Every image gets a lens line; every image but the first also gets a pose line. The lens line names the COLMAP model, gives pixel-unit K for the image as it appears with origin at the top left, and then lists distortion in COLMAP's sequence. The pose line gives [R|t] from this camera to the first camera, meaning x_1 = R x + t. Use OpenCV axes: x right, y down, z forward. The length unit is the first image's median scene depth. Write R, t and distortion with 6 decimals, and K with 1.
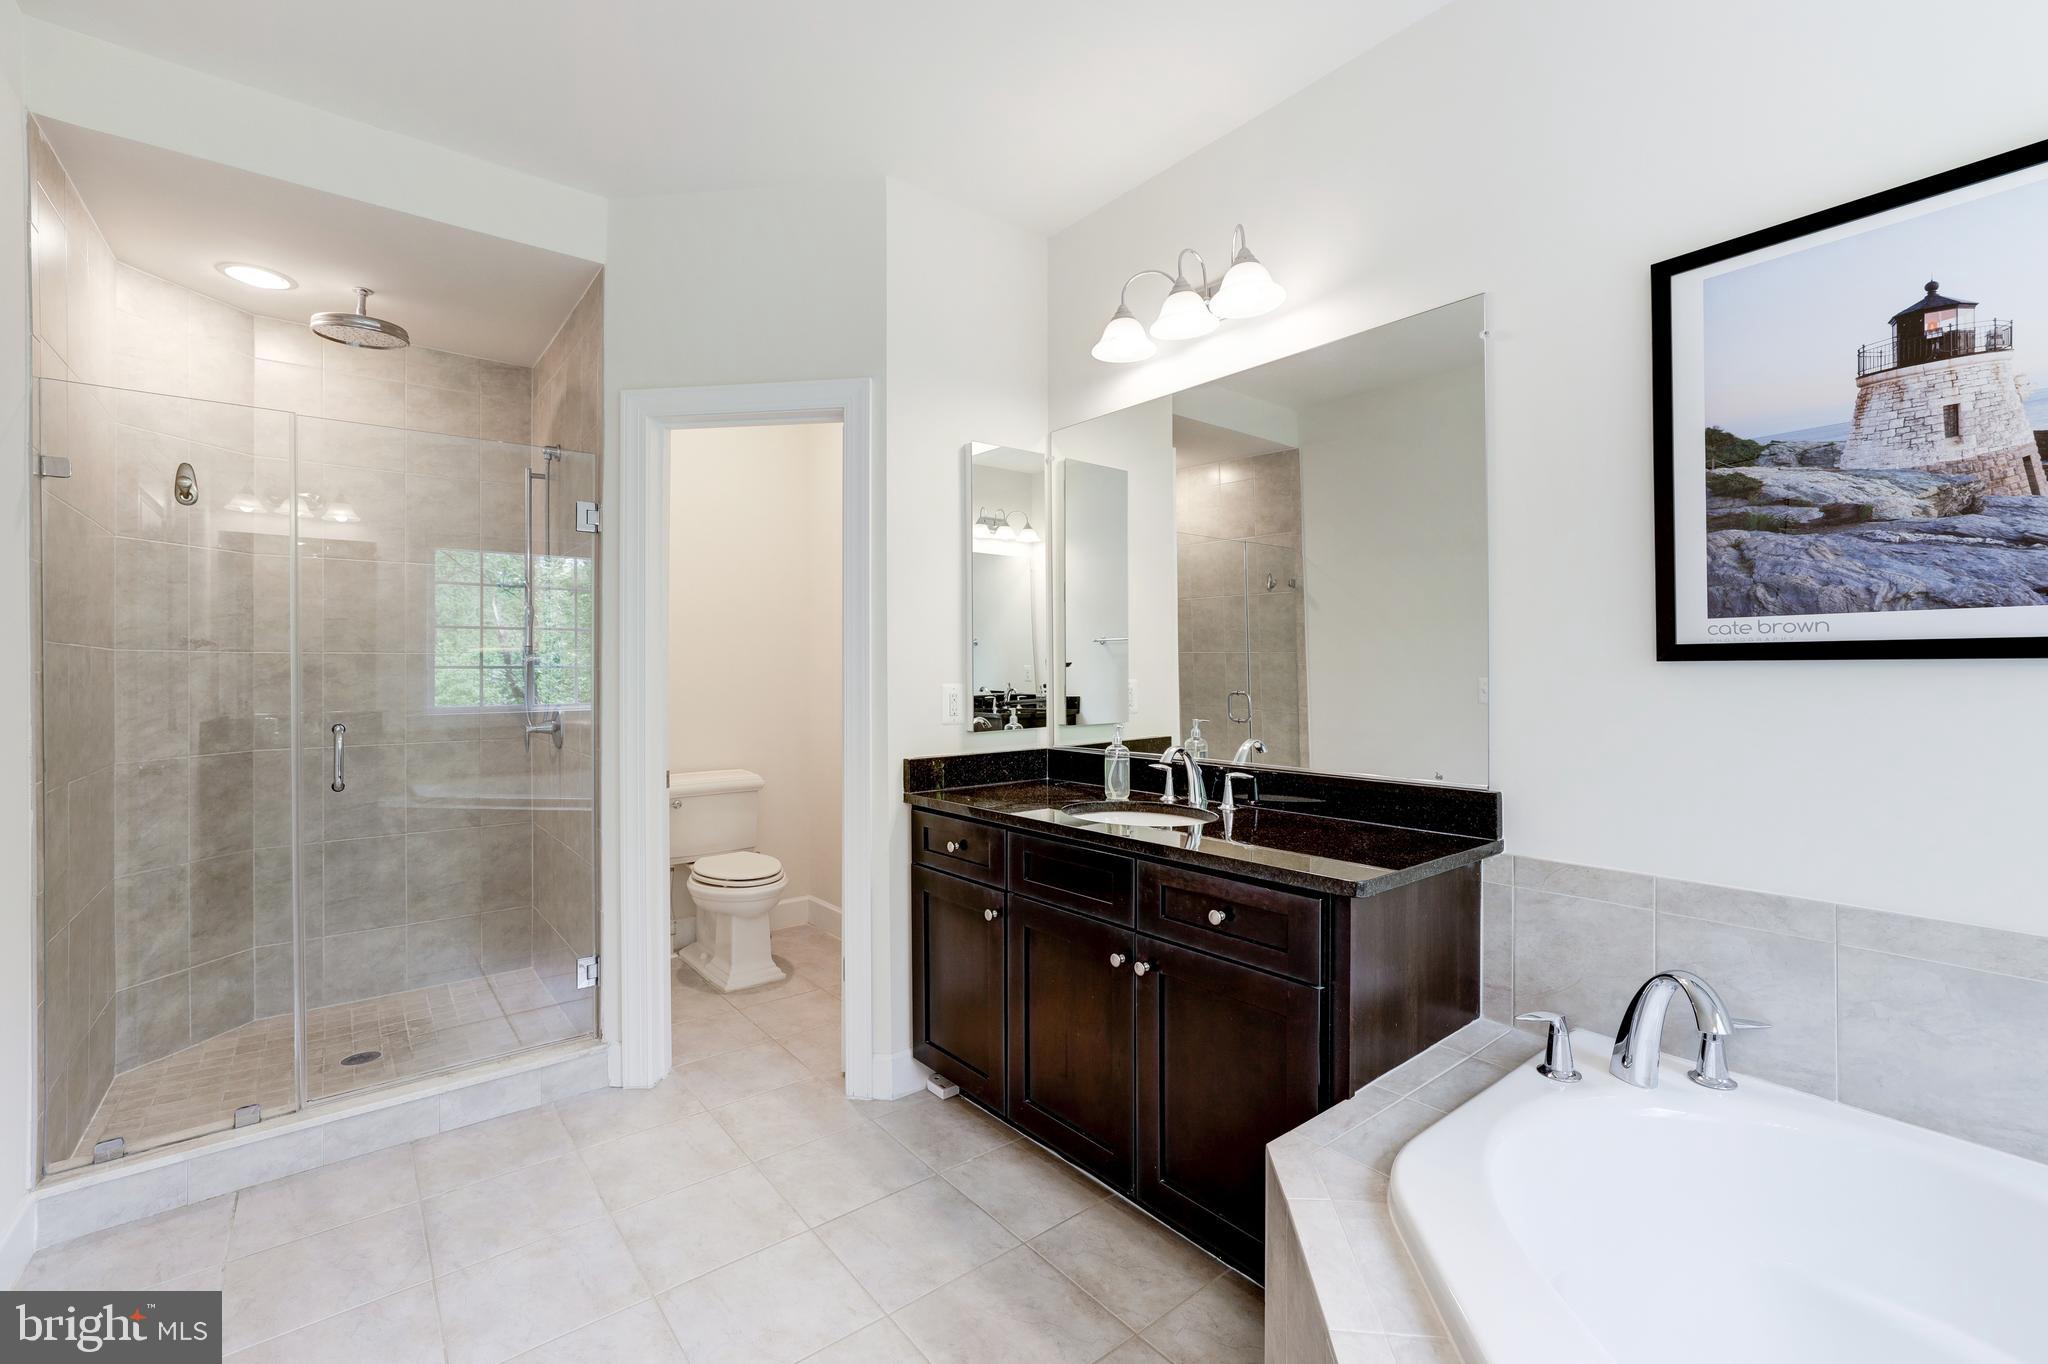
lens RADIAL K [[878.6, 0, 1032.4], [0, 878.6, 678.9], [0, 0, 1]] dist [-0.034557, 0.007805]
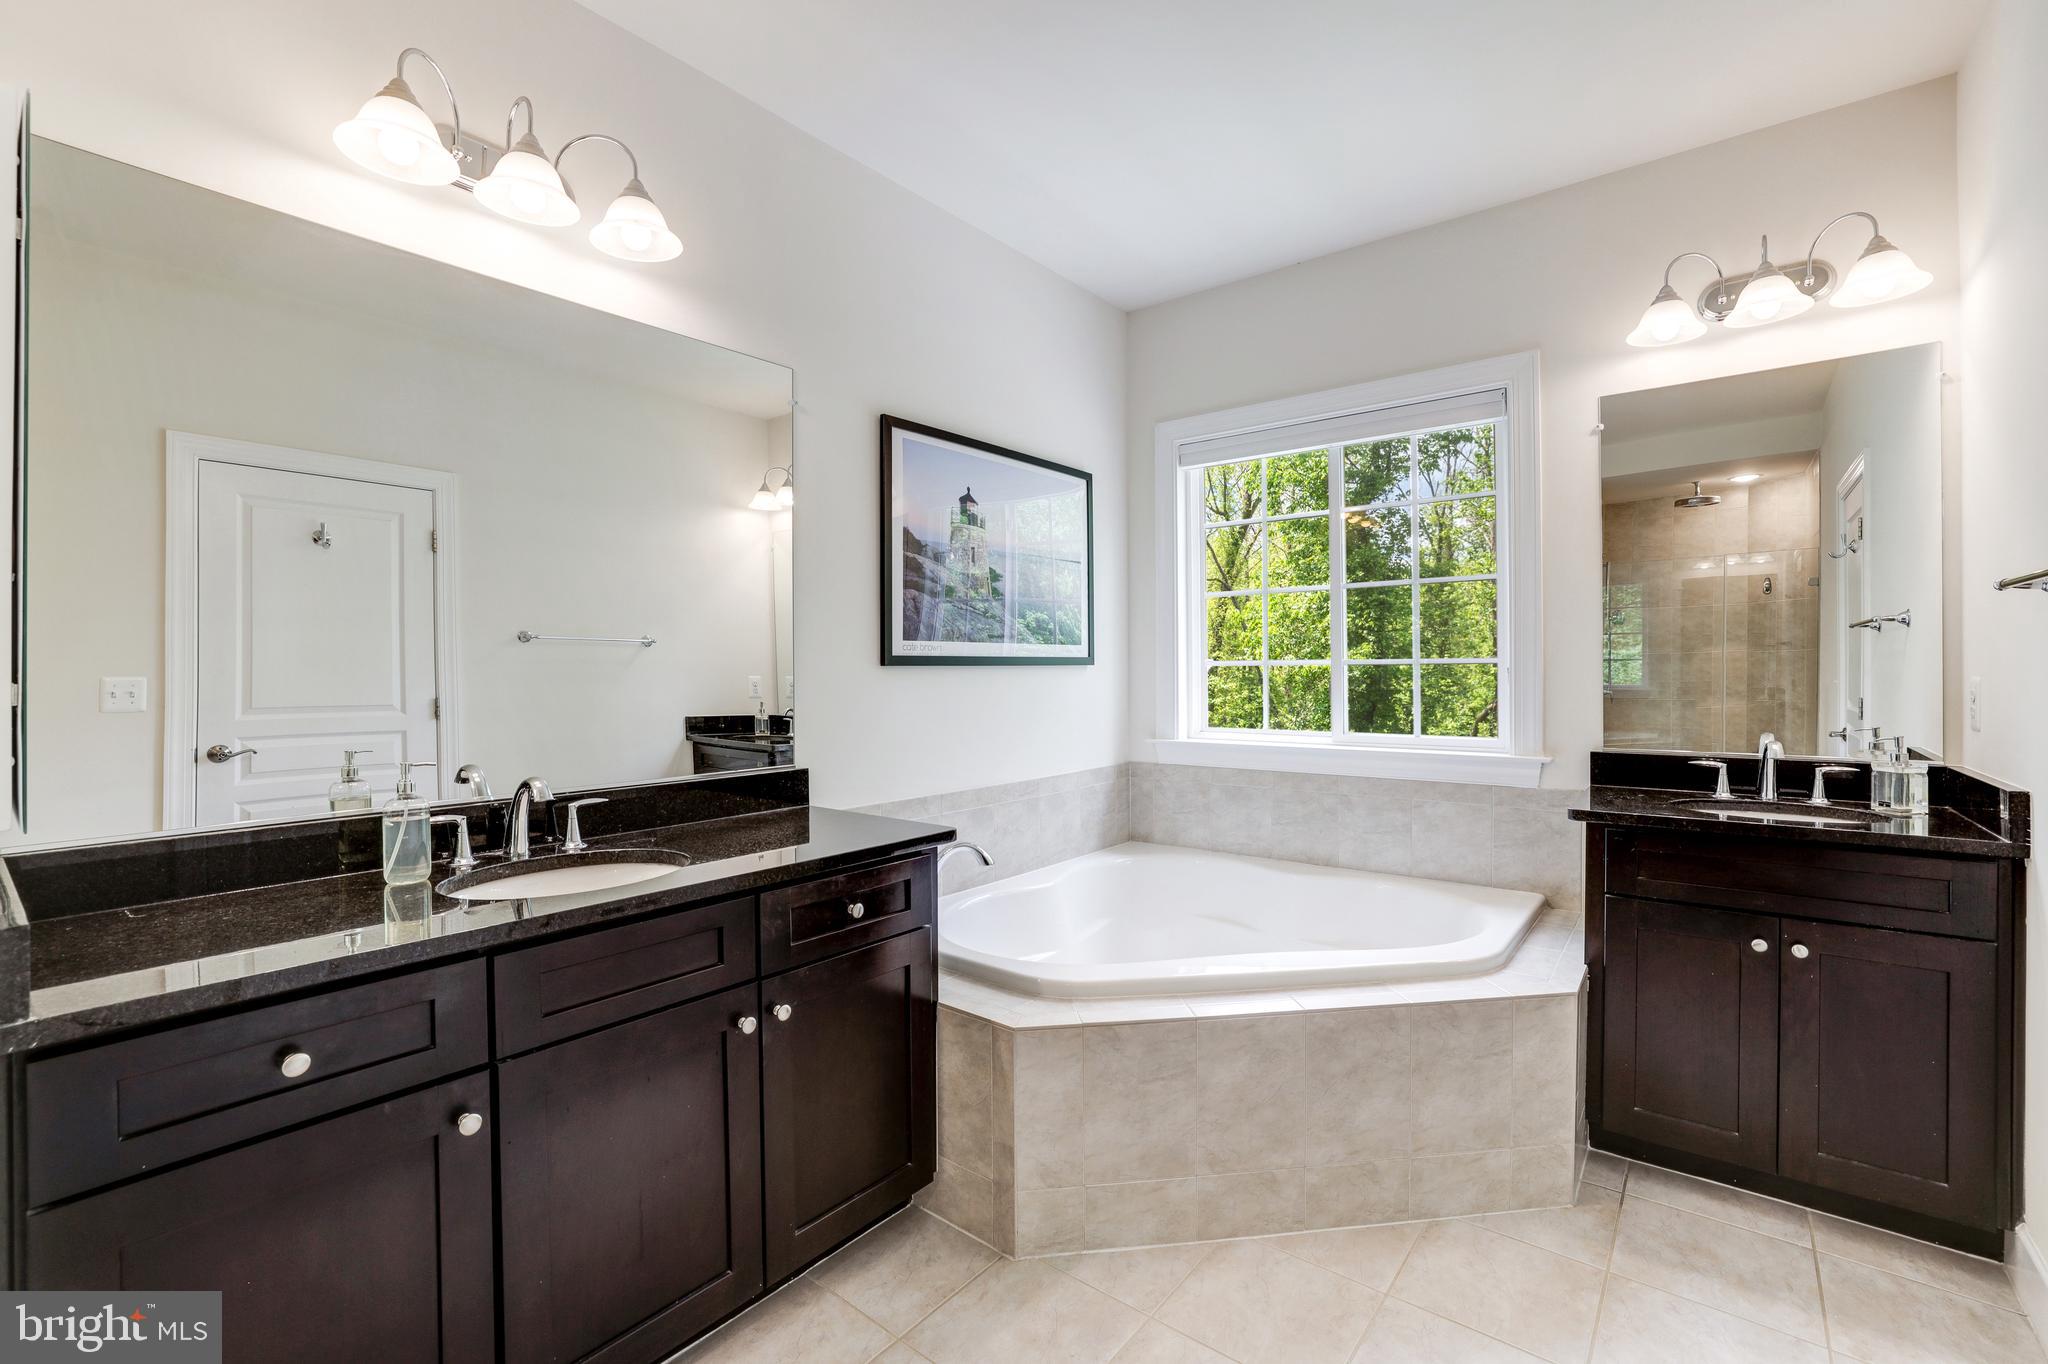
lens RADIAL K [[878.6, 0, 1030.8], [0, 878.6, 668.7], [0, 0, 1]] dist [-0.034557, 0.007805]
pose [[-0.206853, -0.003995, 0.978364, -0.948705], [0.006587, 0.999963, 0.005476, -0.023990], [-0.978350, 0.007577, -0.206820, 1.128376]]
